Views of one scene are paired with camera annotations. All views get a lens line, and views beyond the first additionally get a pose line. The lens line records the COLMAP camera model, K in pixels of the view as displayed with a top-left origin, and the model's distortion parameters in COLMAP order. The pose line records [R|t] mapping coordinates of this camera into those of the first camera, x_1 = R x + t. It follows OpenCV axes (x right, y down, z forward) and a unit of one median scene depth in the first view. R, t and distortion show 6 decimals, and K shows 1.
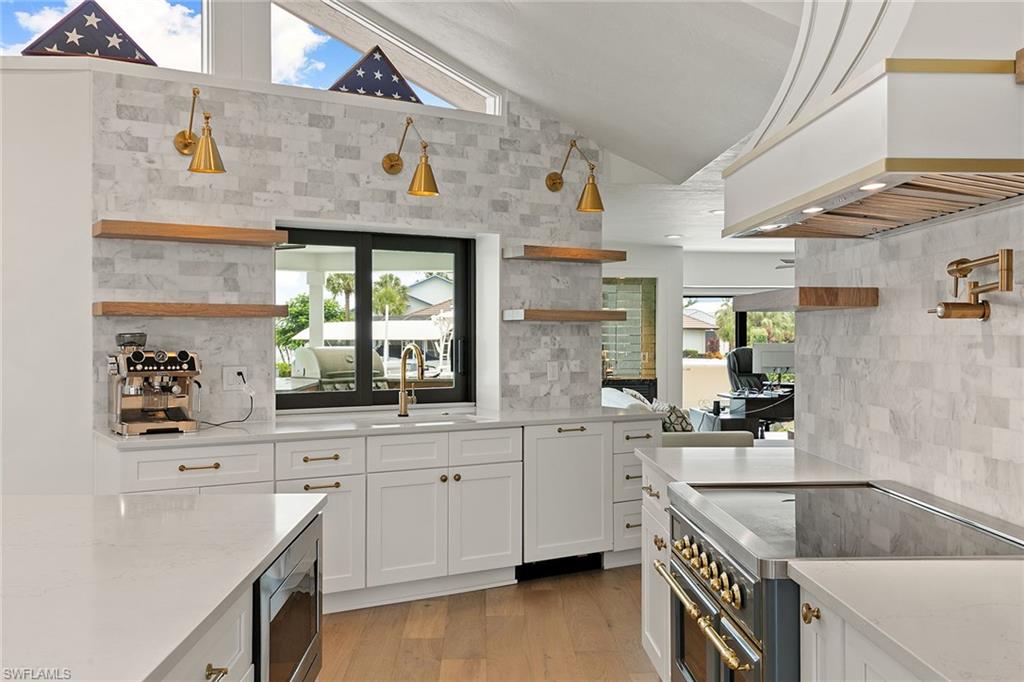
lens RADIAL K [[950.7, 0, 512.0], [0, 950.7, 341.0], [0, 0, 1]] dist [0.001795, 0.004129]
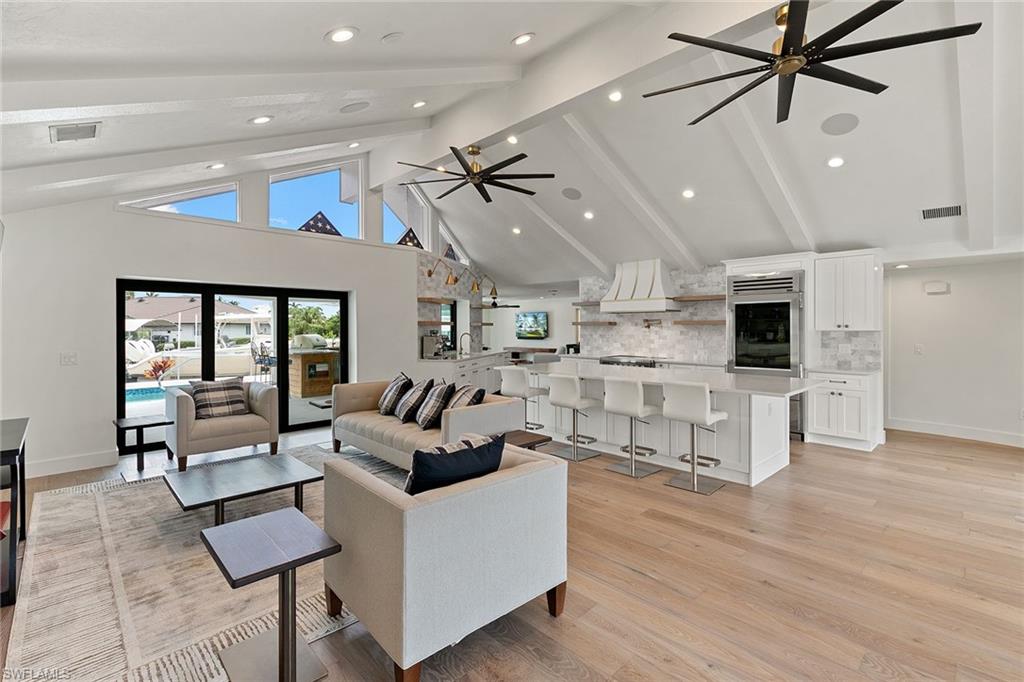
lens RADIAL K [[465.9, 0, 512.4], [0, 465.9, 327.6], [0, 0, 1]] dist [0.007050, 0.000142]
pose [[0.738373, -0.001409, 0.674391, -1.126428], [0.004809, 0.999983, -0.003177, -0.009293], [-0.674375, 0.005589, 0.738368, -0.370469]]
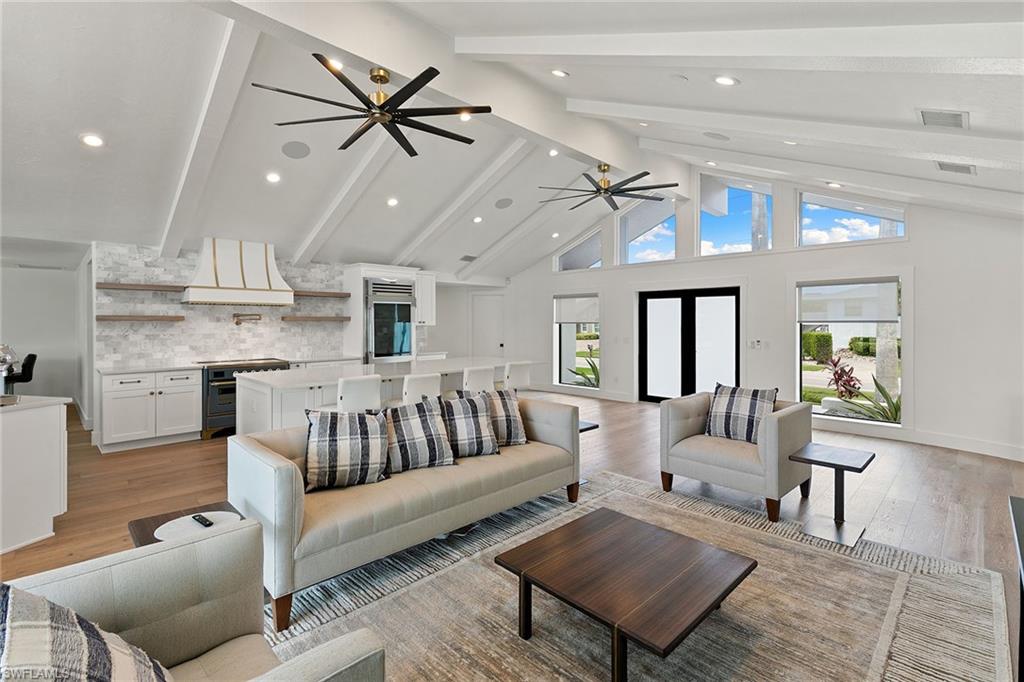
lens RADIAL K [[465.9, 0, 512.4], [0, 465.9, 327.6], [0, 0, 1]] dist [0.007050, 0.000142]
pose [[-0.690112, -0.007508, 0.723663, -1.169963], [0.005702, 0.999859, 0.015811, -0.017921], [-0.723680, 0.015037, -0.689972, 0.776694]]
